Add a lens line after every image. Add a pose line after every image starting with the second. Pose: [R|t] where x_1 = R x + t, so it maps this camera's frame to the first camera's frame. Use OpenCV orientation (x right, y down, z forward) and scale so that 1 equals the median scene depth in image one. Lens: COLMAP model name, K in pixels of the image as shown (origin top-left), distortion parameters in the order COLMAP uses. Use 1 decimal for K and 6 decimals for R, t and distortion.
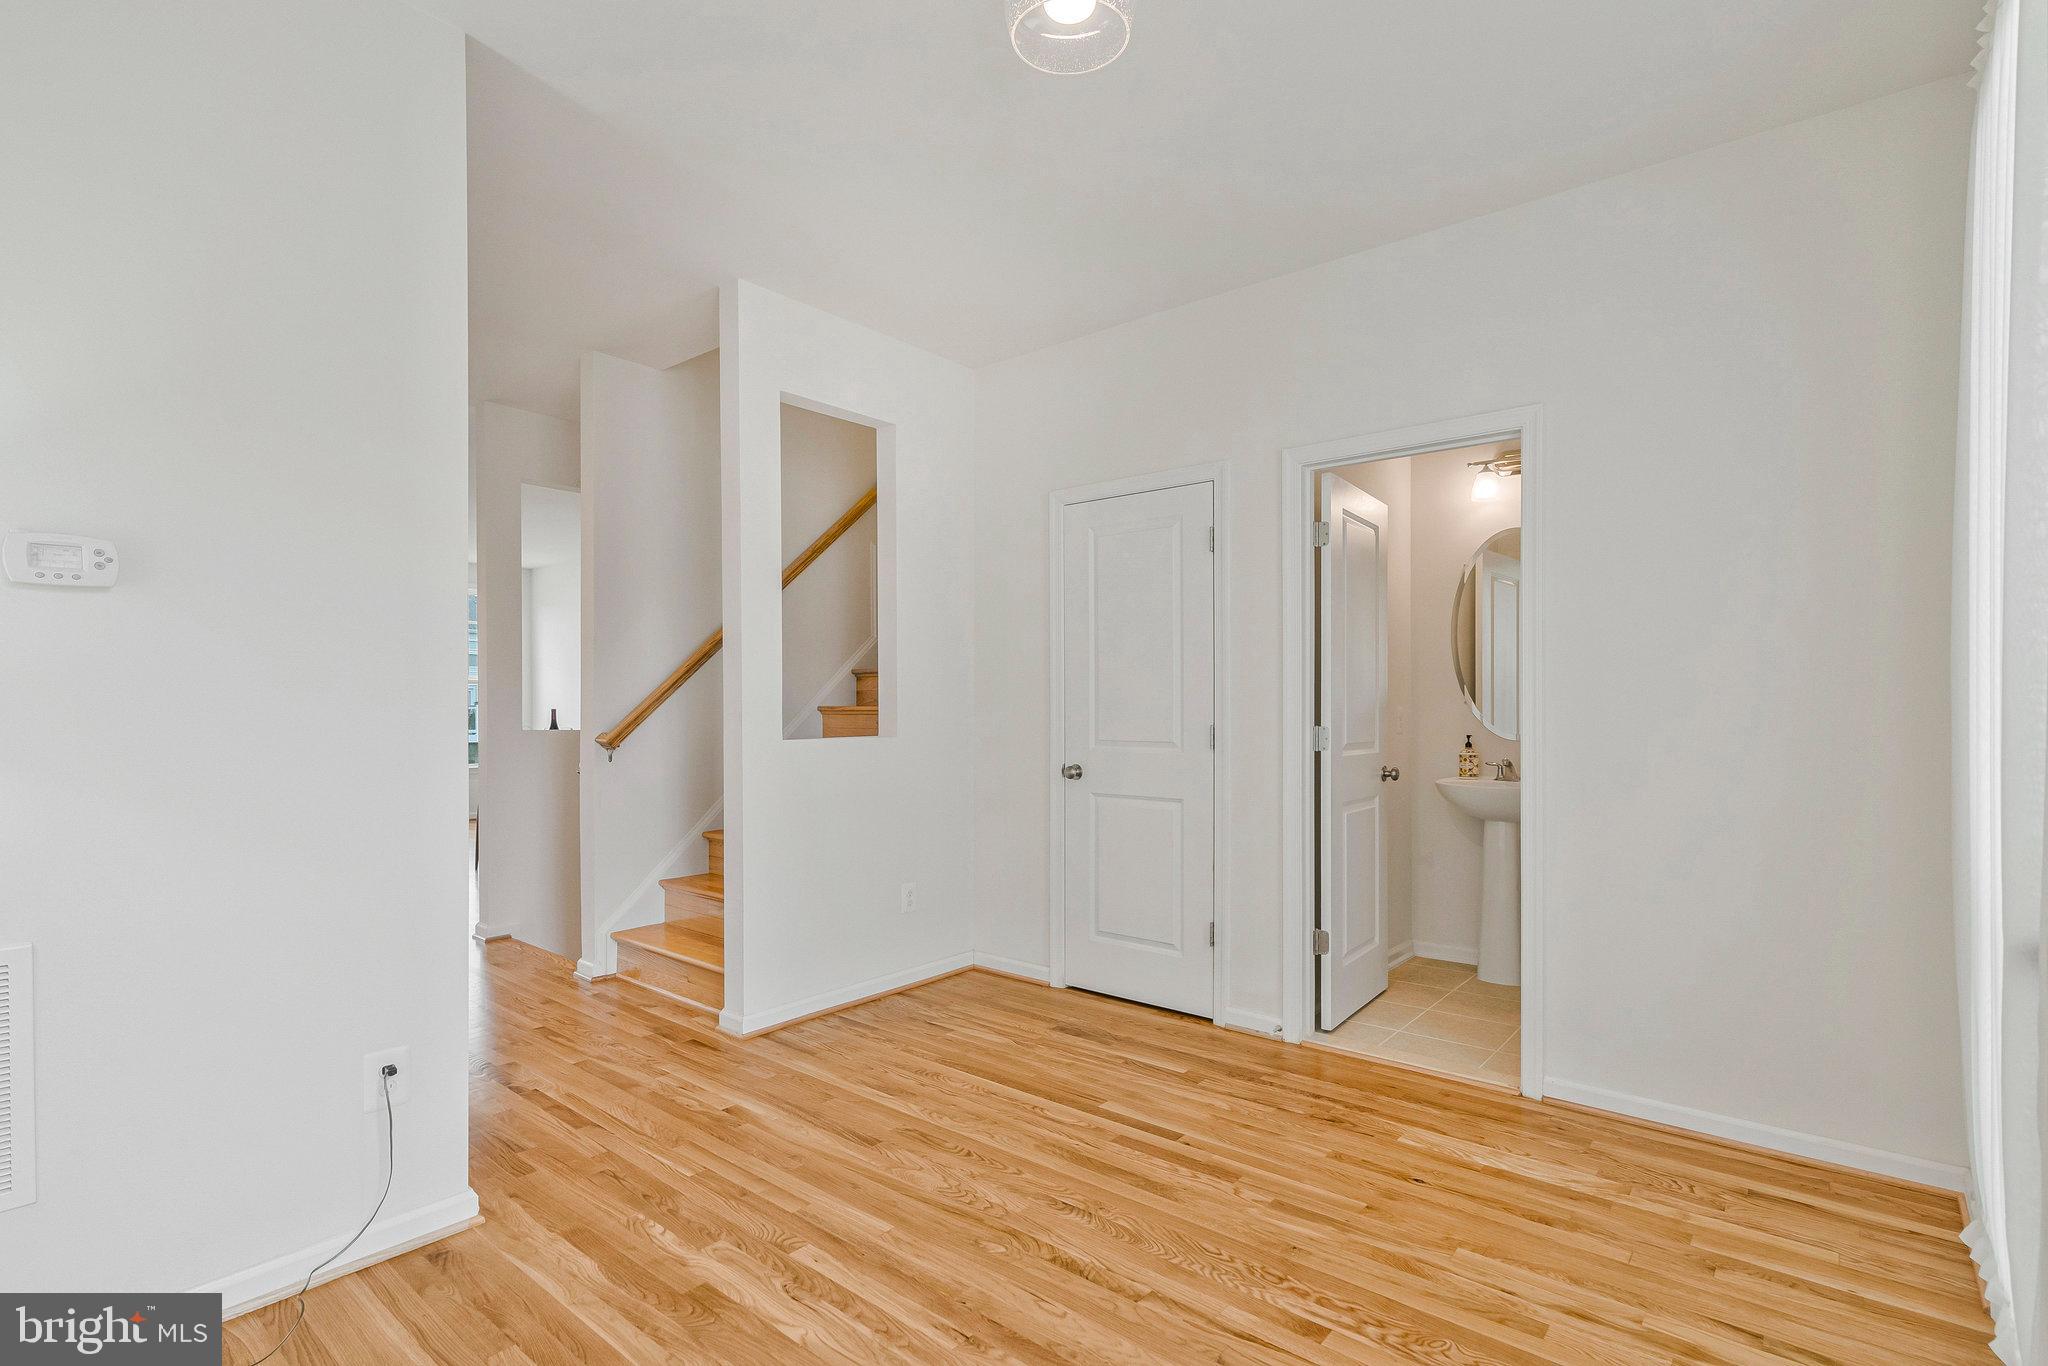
lens RADIAL K [[957.7, 0, 1024.1], [0, 957.7, 697.5], [0, 0, 1]] dist [-0.004800, 0.000523]
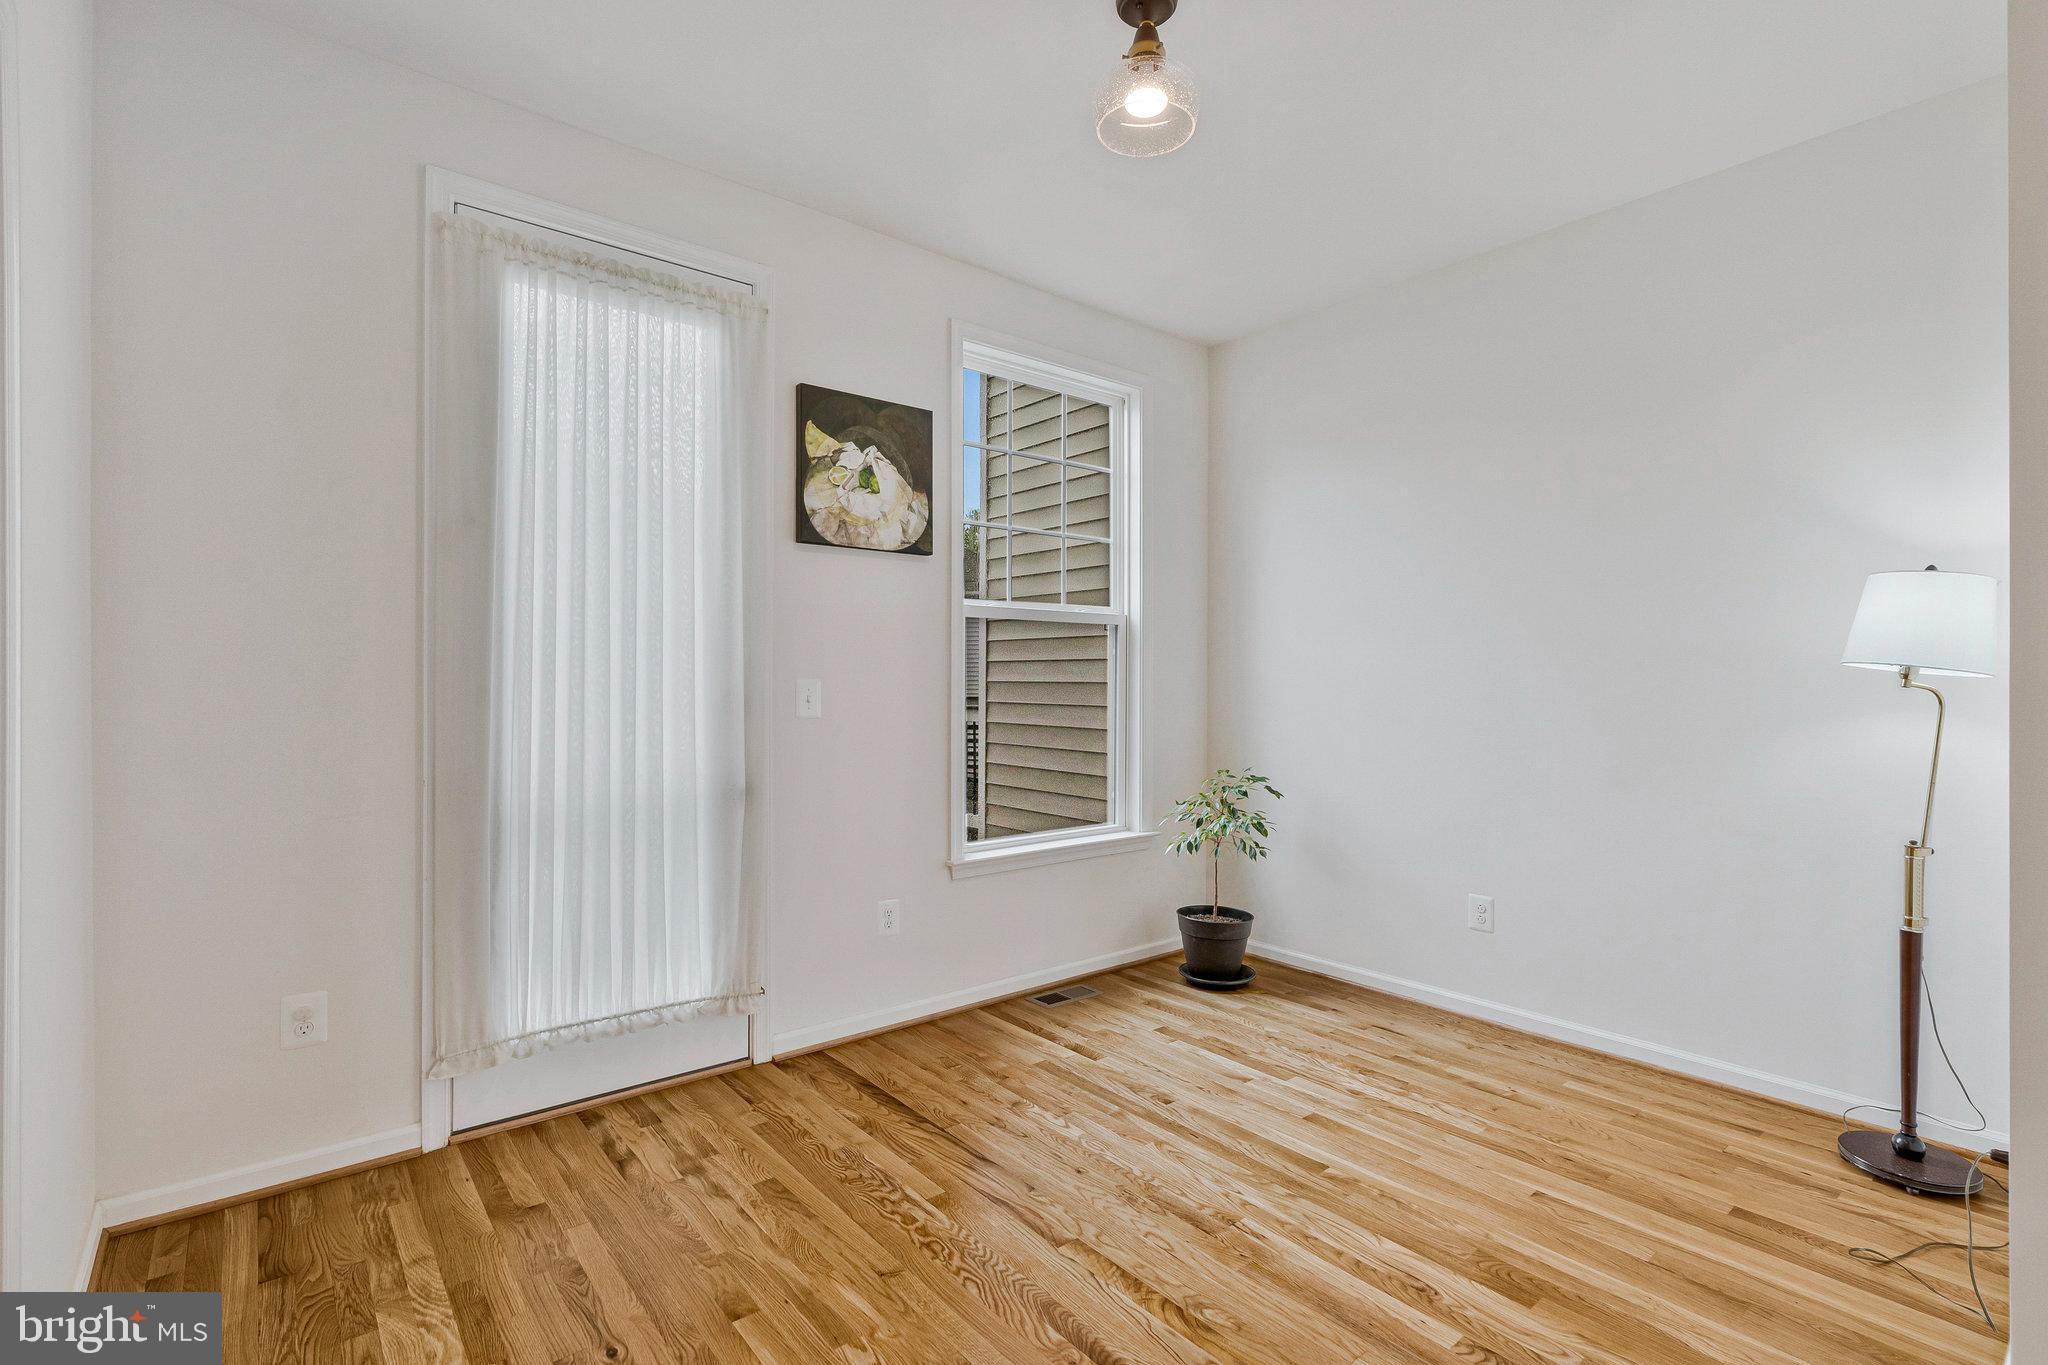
lens RADIAL K [[939.3, 0, 1031.9], [0, 939.3, 689.7], [0, 0, 1]] dist [-0.003219, 0.000214]
pose [[-0.984610, -0.006393, 0.174649, -0.012280], [-0.007519, 0.999955, -0.005784, 0.020573], [-0.174604, -0.007008, -0.984614, 2.030637]]
